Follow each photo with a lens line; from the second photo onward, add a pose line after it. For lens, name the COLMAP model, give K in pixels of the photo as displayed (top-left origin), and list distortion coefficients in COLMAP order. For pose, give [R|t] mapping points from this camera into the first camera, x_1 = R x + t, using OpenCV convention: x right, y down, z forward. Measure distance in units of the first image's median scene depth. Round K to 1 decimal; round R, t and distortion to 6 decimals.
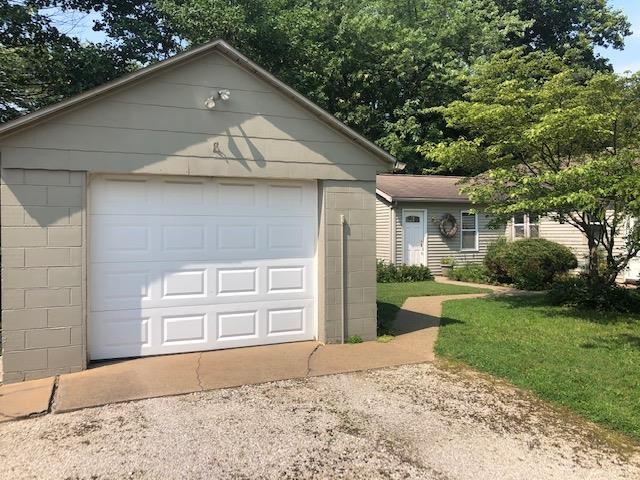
lens RADIAL K [[524.1, 0, 321.4], [0, 524.1, 237.7], [0, 0, 1]] dist [0.037286, -0.007695]
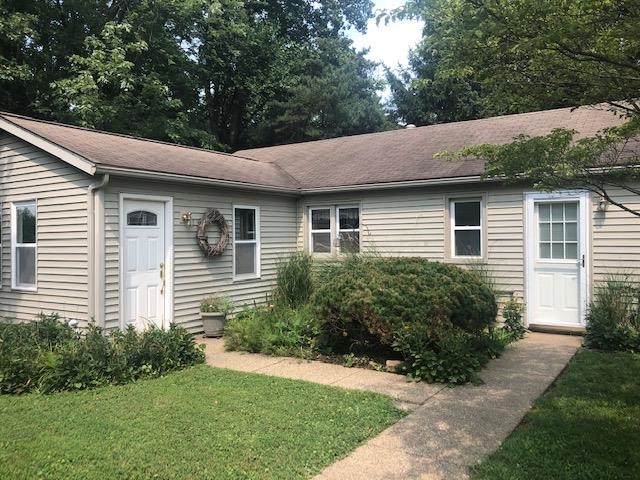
lens RADIAL K [[524.1, 0, 322.4], [0, 524.1, 233.3], [0, 0, 1]] dist [0.037286, -0.007695]
pose [[0.839561, 0.000145, 0.543266, 0.055070], [0.012503, 0.999730, -0.019588, -0.010786], [-0.543122, 0.023238, 0.839332, 0.515710]]
